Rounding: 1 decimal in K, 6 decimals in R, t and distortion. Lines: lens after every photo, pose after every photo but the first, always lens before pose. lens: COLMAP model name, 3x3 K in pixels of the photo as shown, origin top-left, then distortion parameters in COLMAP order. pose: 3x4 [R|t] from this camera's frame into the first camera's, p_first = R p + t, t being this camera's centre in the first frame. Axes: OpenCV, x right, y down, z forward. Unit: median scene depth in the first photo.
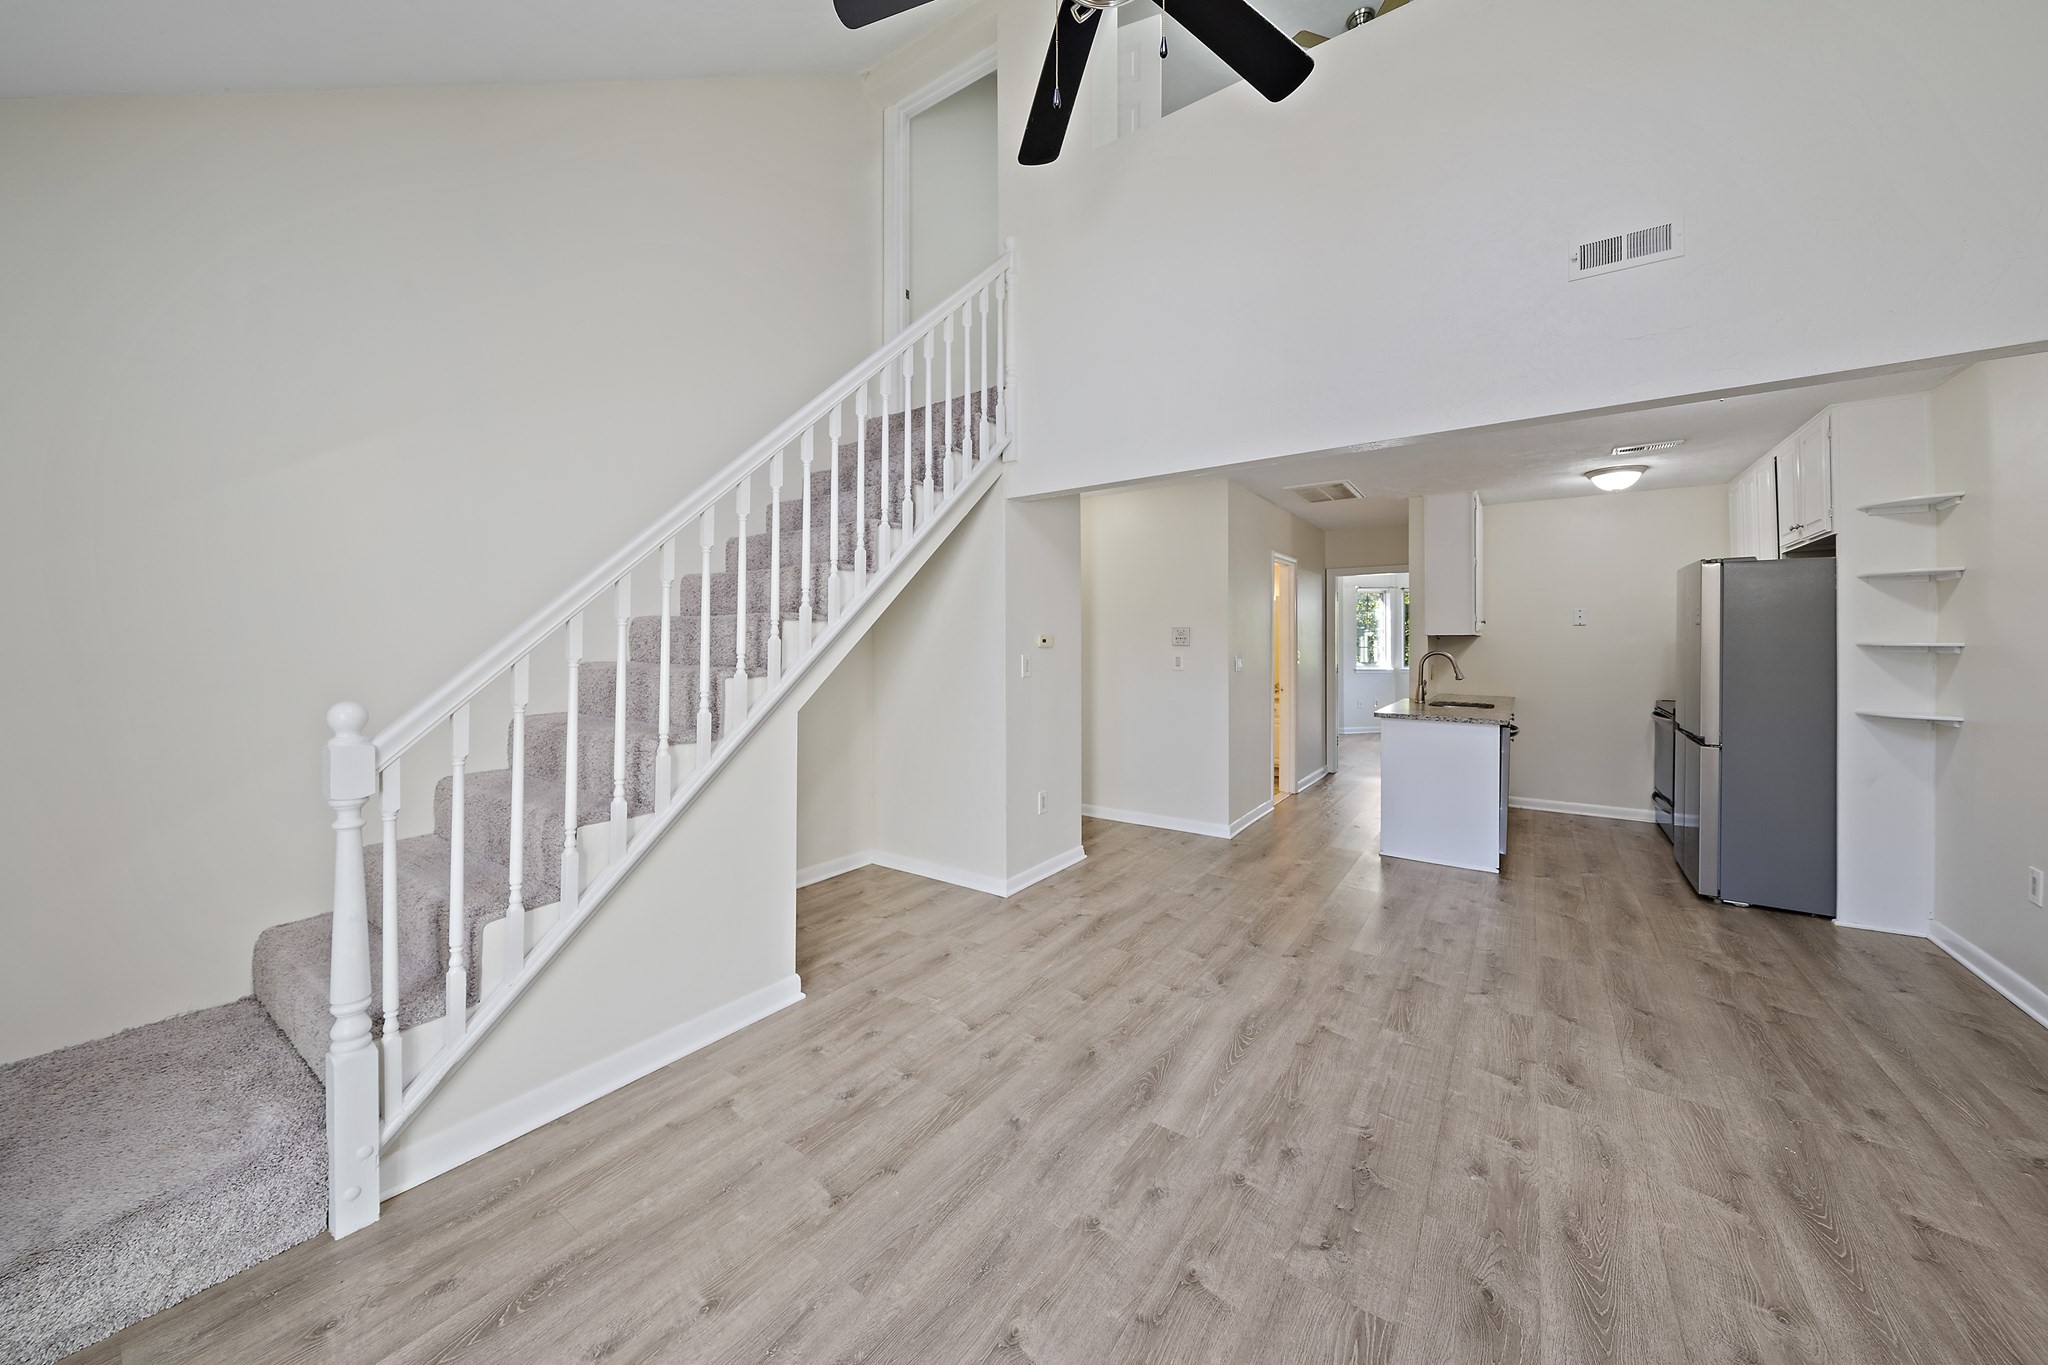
lens RADIAL K [[719.3, 0, 1004.6], [0, 719.3, 643.7], [0, 0, 1]] dist [-0.004758, -0.000101]
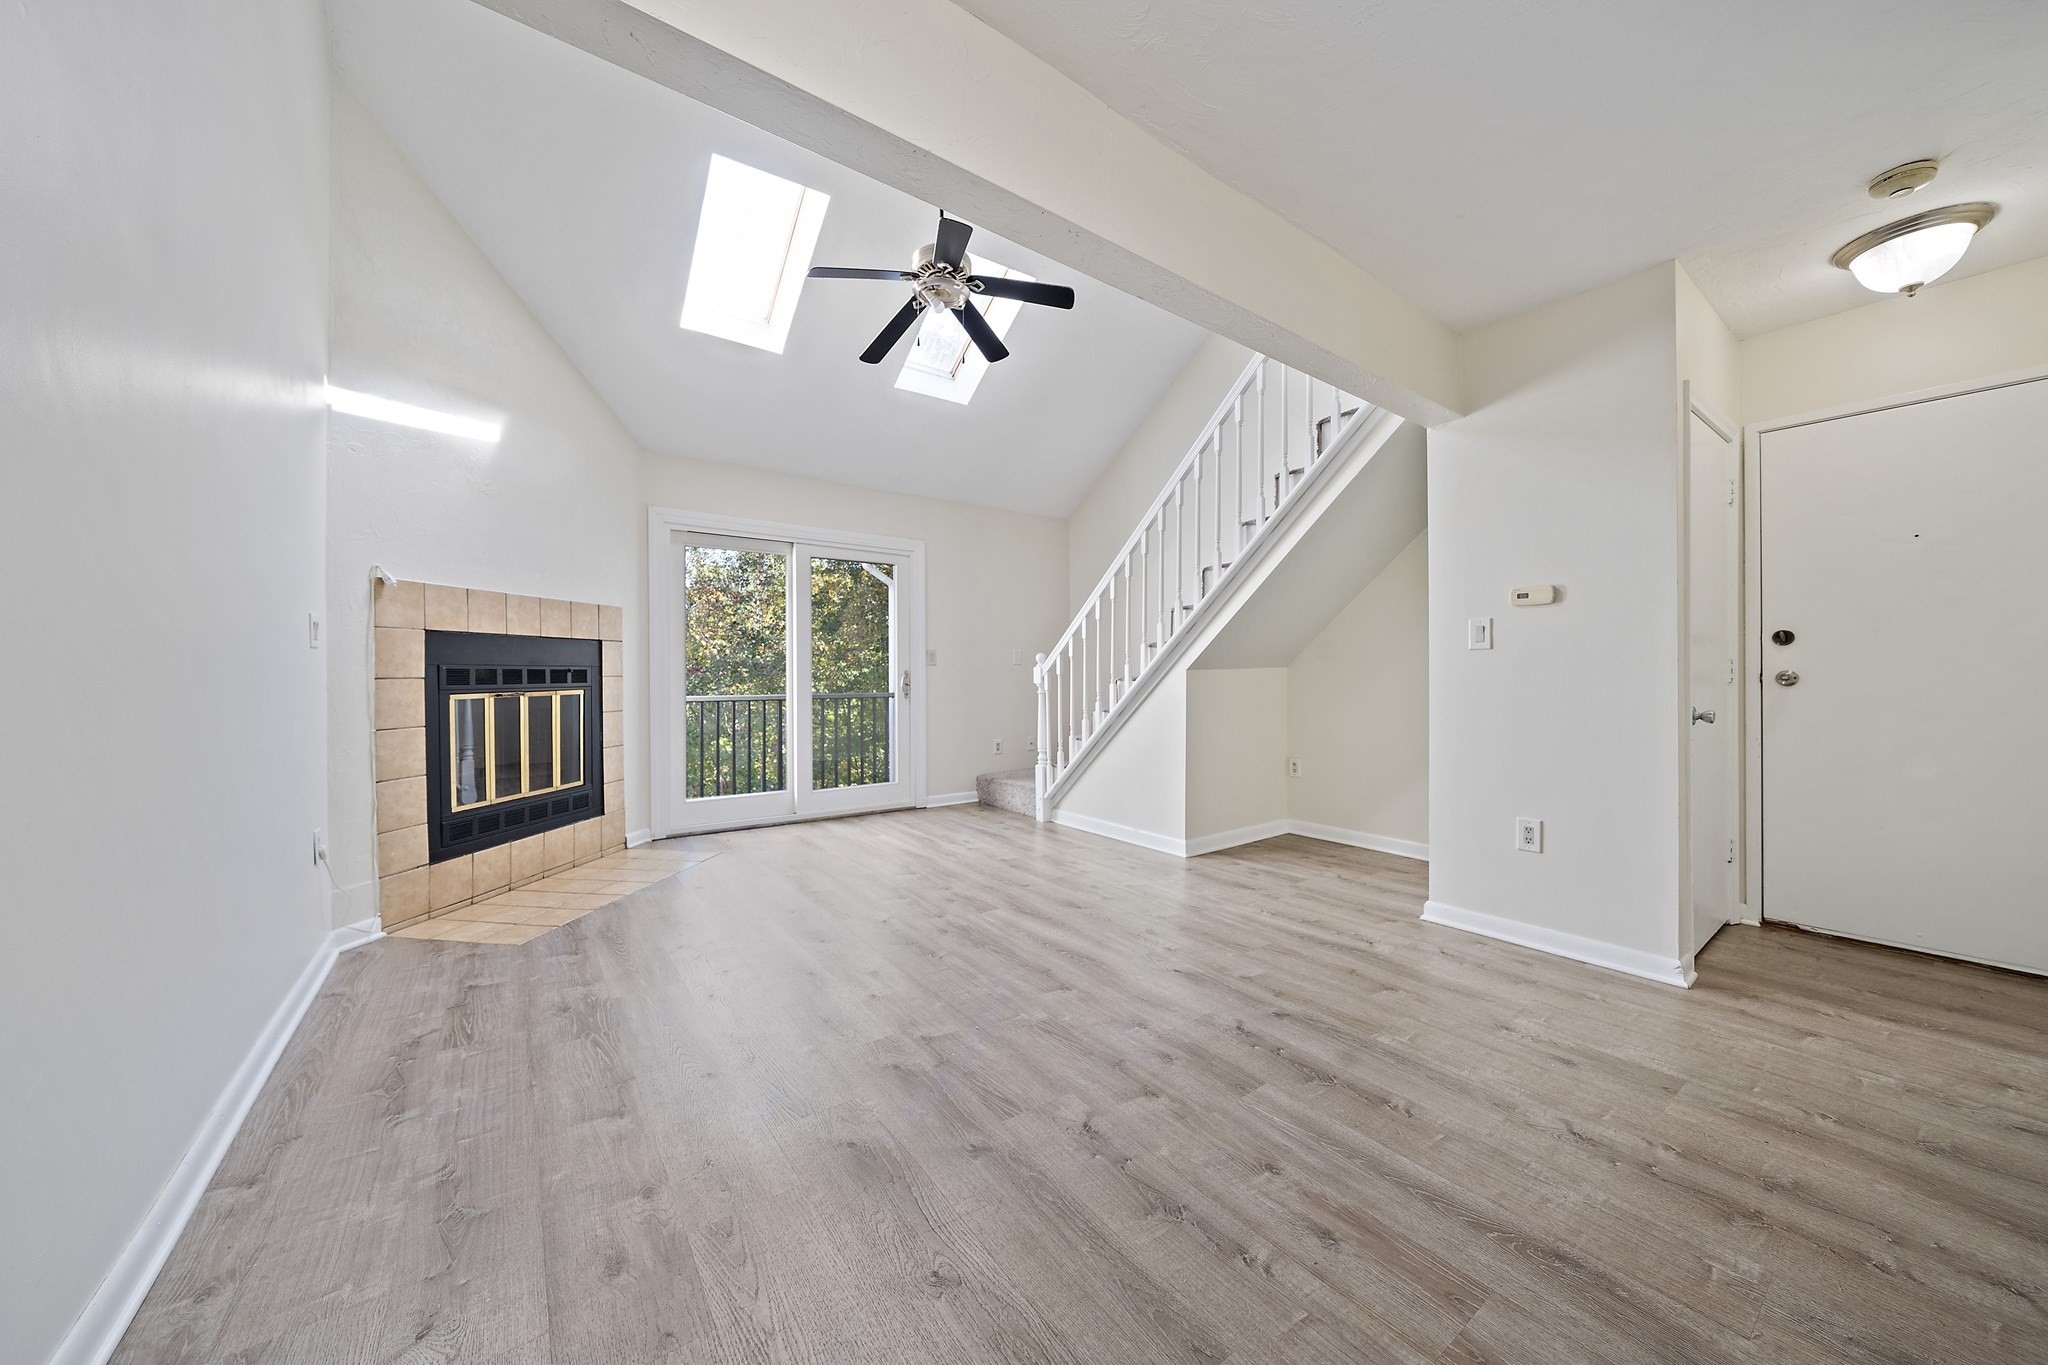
lens RADIAL K [[708.8, 0, 1019.7], [0, 708.8, 672.3], [0, 0, 1]] dist [-0.003016, -0.000116]
pose [[-0.307425, 0.001558, -0.951571, 1.232666], [0.003894, 0.999992, 0.000380, 0.096589], [0.951564, -0.003589, -0.307429, 1.107505]]
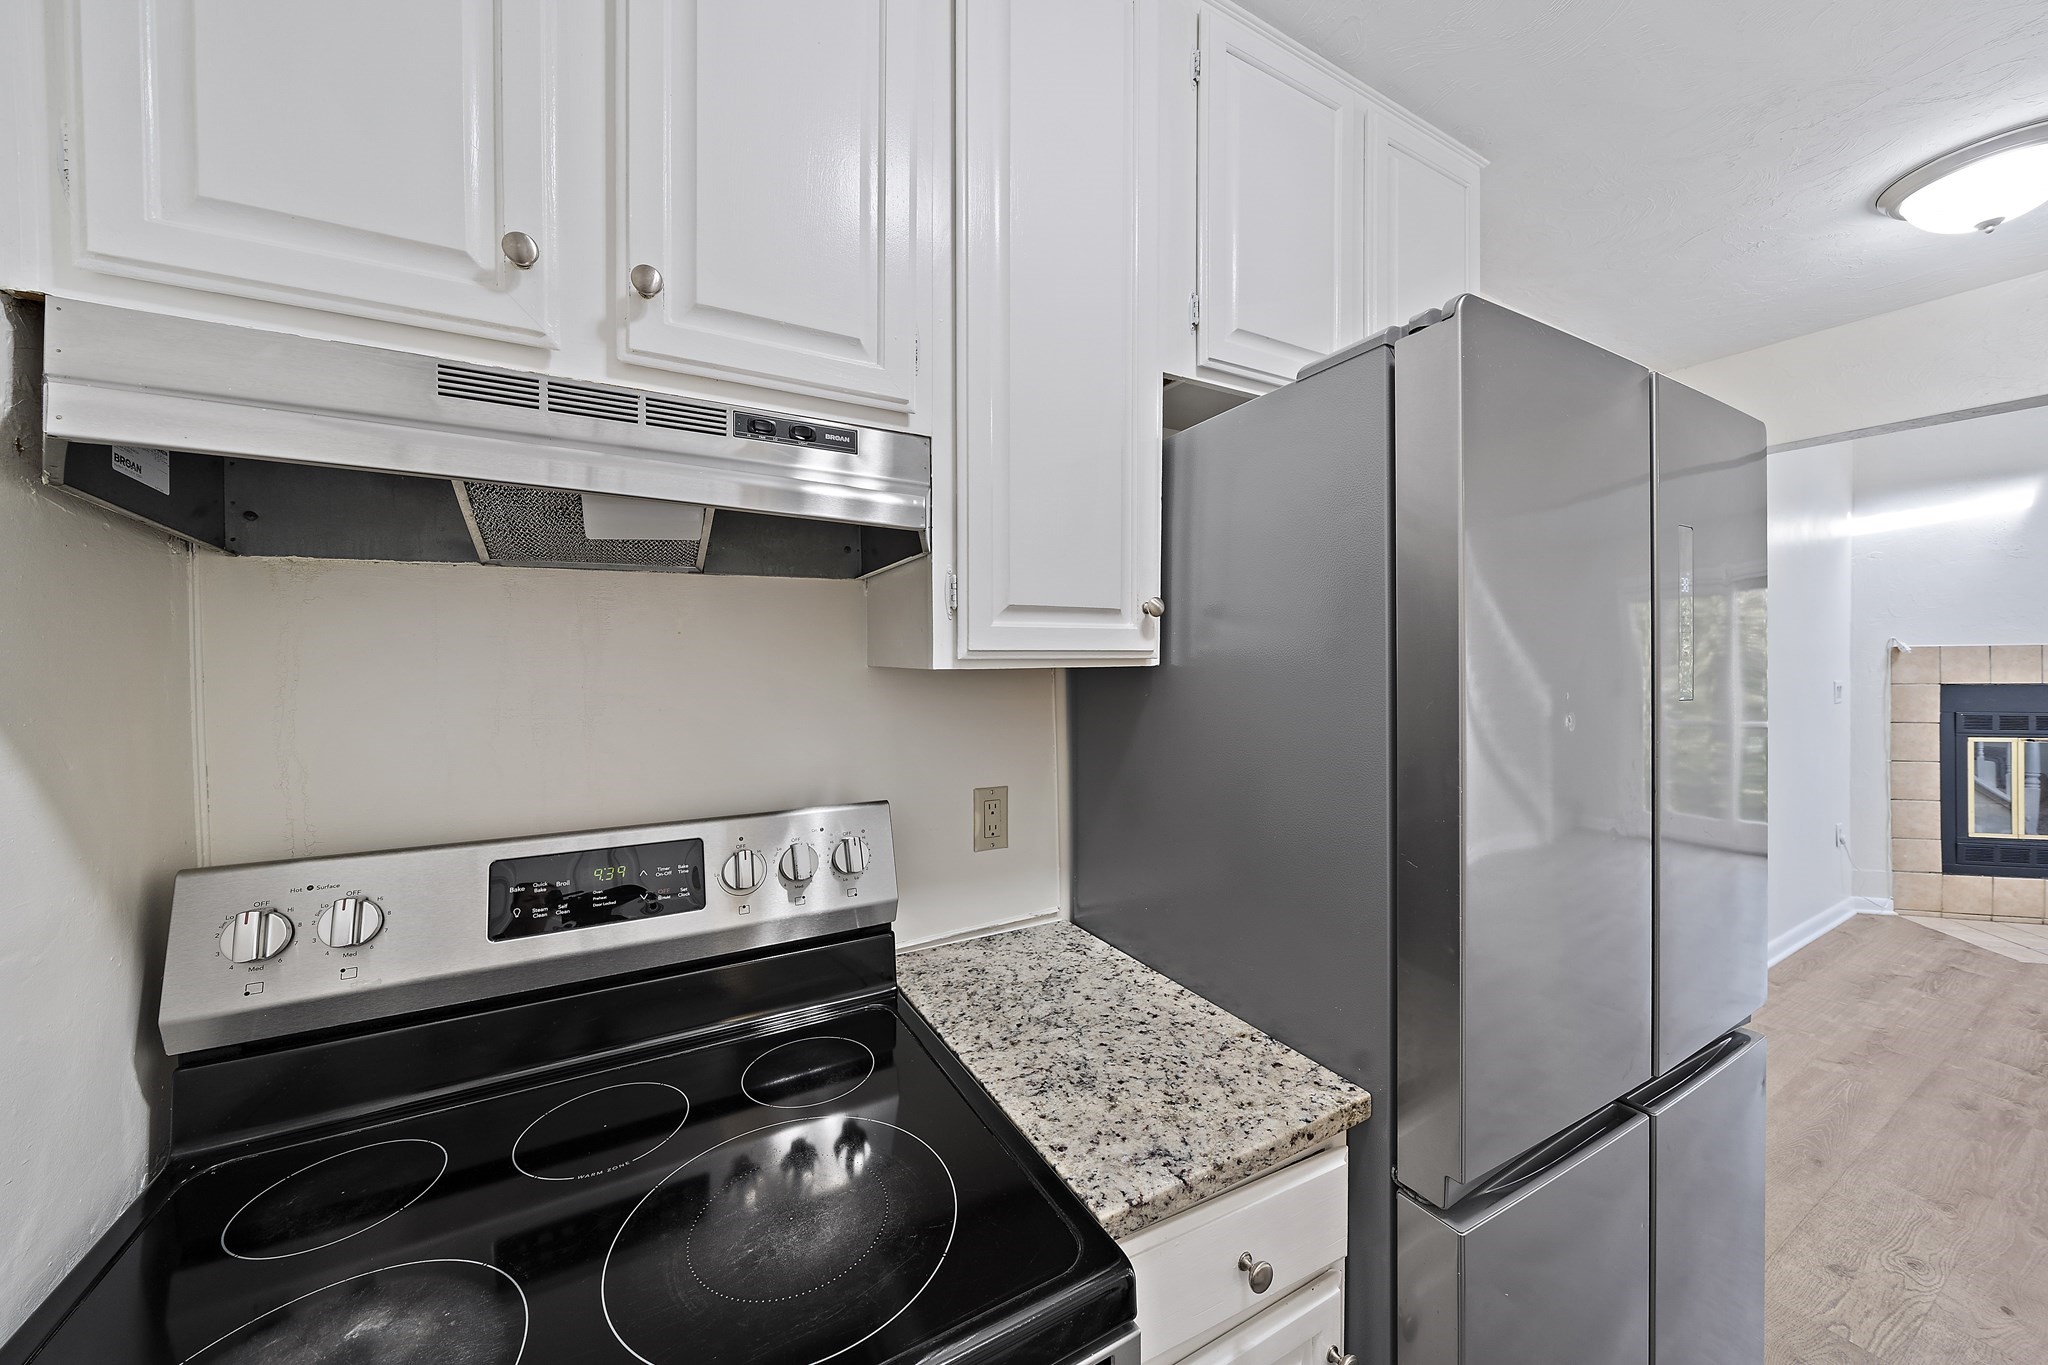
lens RADIAL K [[717.2, 0, 1020.7], [0, 717.2, 674.3], [0, 0, 1]] dist [-0.001695, 0.000049]
pose [[-0.909766, 0.002175, 0.415116, 1.508138], [0.008617, 0.999870, 0.013648, -0.024274], [-0.415032, 0.015994, -0.909666, 1.871465]]
